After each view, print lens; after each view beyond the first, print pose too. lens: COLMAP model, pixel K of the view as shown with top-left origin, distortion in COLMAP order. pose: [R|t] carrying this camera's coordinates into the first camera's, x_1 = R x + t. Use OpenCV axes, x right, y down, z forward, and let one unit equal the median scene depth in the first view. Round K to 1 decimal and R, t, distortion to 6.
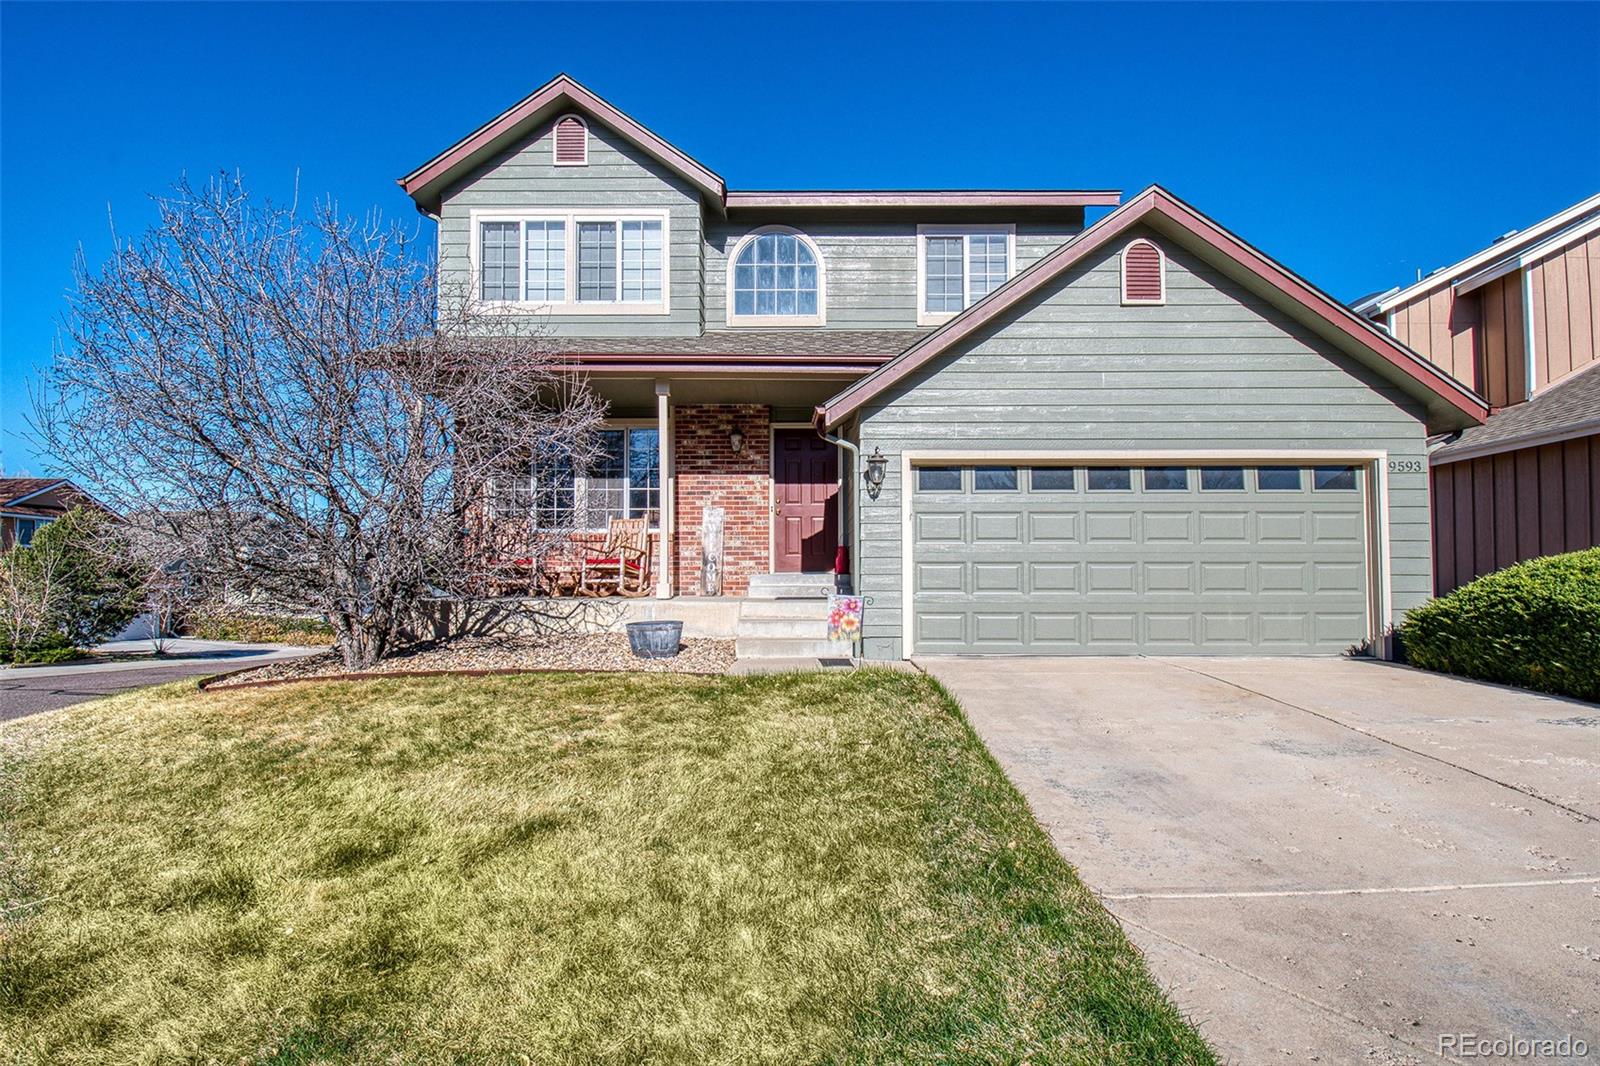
lens RADIAL K [[667.6, 0, 800.0], [0, 667.6, 533.0], [0, 0, 1]] dist [-0.002631, -0.000128]
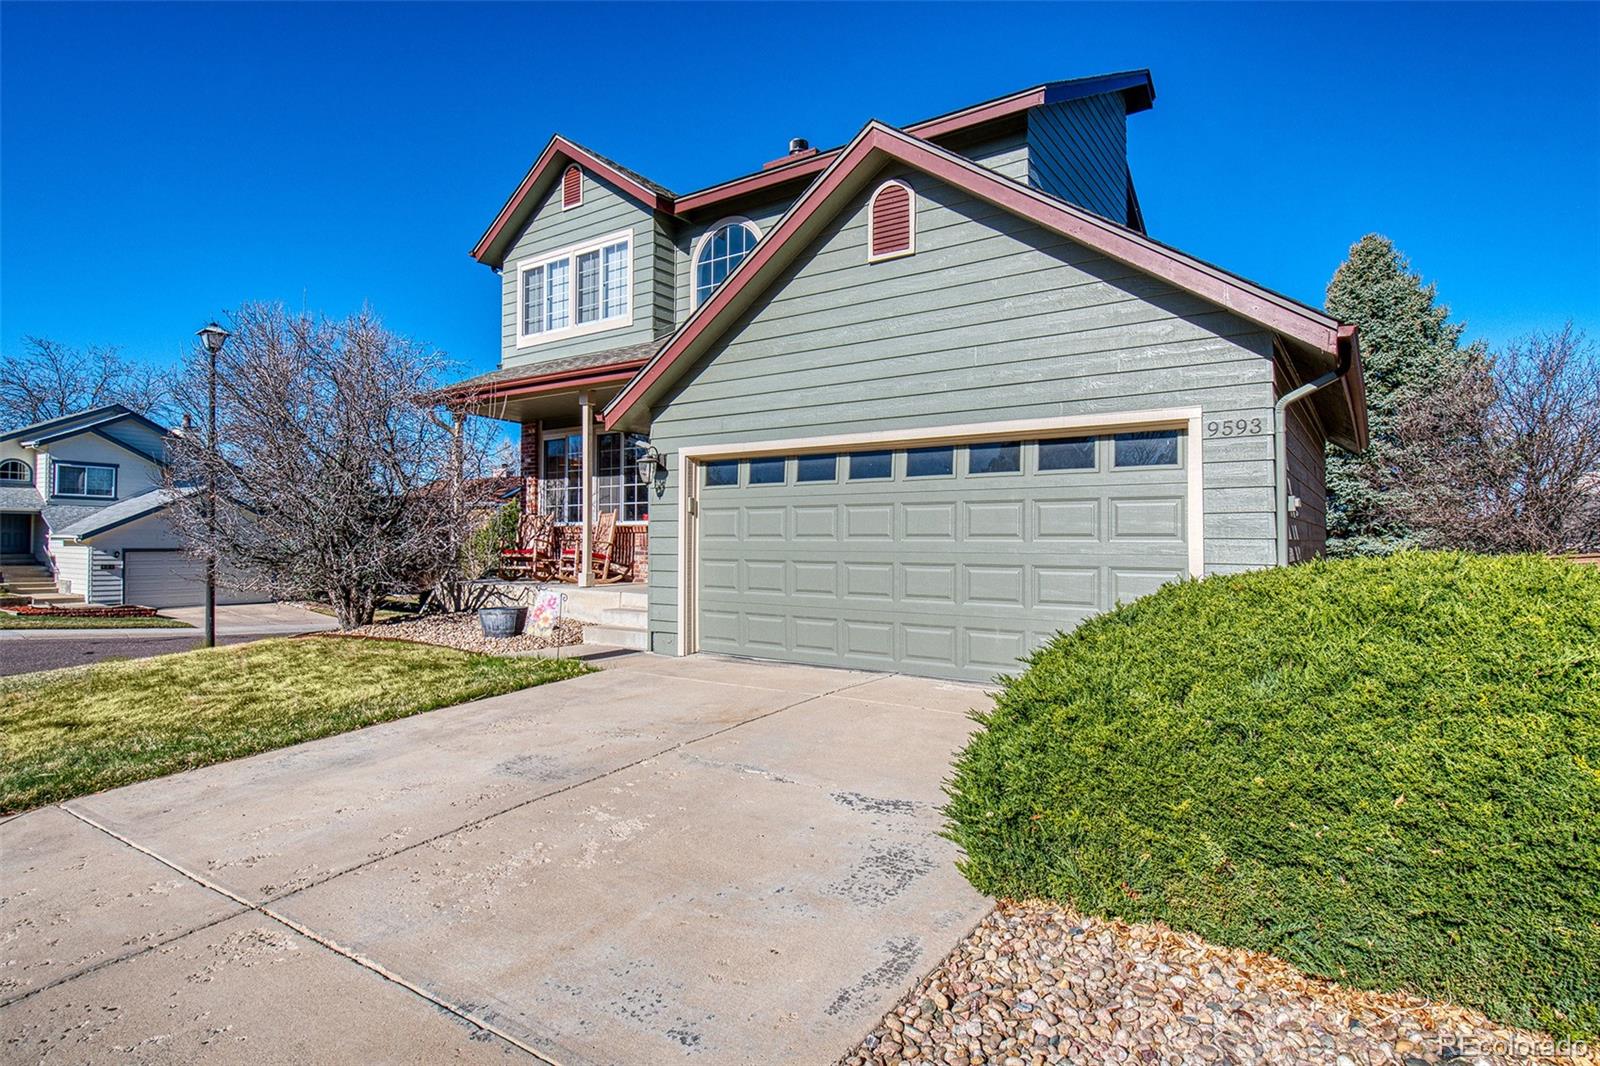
lens RADIAL K [[822.1, 0, 800.0], [0, 822.1, 533.0], [0, 0, 1]] dist [-0.021099, 0.000000]
pose [[0.825250, -0.000845, -0.564767, 0.910922], [0.008161, 0.999912, 0.010428, -0.005408], [0.564709, -0.013215, 0.825184, 0.064669]]
